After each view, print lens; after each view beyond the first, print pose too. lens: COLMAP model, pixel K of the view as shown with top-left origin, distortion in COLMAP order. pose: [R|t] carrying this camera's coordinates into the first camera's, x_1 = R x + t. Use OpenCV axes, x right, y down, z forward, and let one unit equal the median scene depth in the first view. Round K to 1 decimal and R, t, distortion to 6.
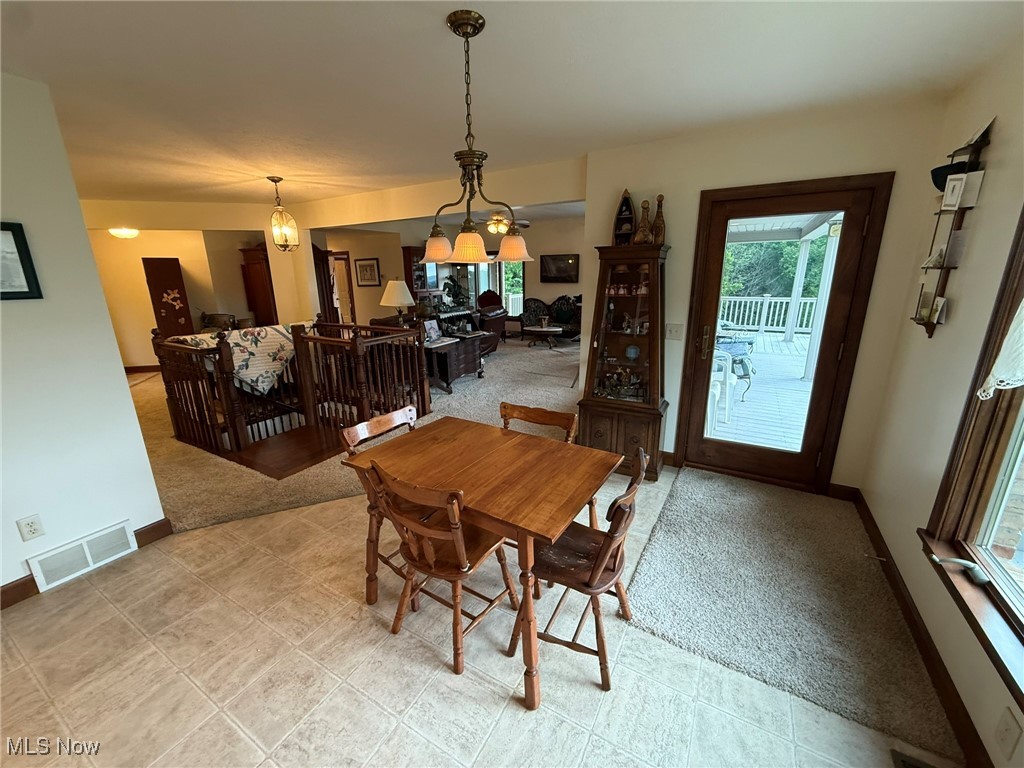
lens RADIAL K [[407.5, 0, 509.9], [0, 407.5, 385.5], [0, 0, 1]] dist [0.008051, -0.000140]
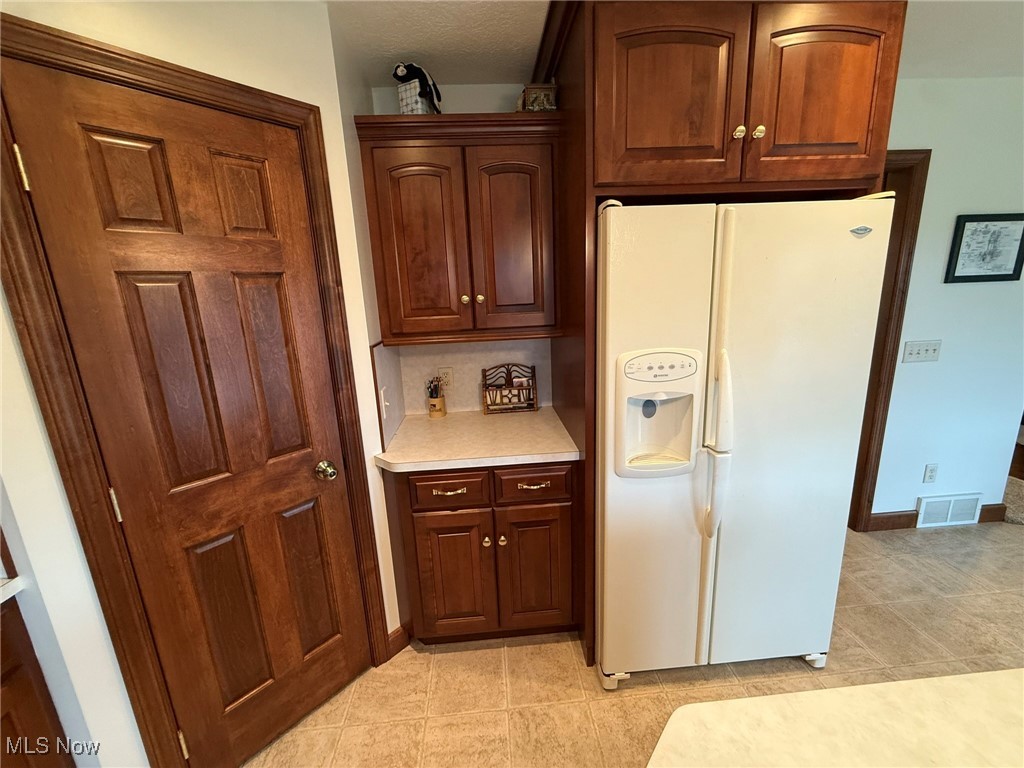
lens RADIAL K [[407.5, 0, 511.8], [0, 407.5, 383.9], [0, 0, 1]] dist [0.008051, -0.000140]
pose [[0.565200, 0.169199, -0.807416, -0.813666], [-0.179882, 0.980467, 0.079543, 0.187763], [0.805103, 0.100282, 0.584596, -0.611282]]
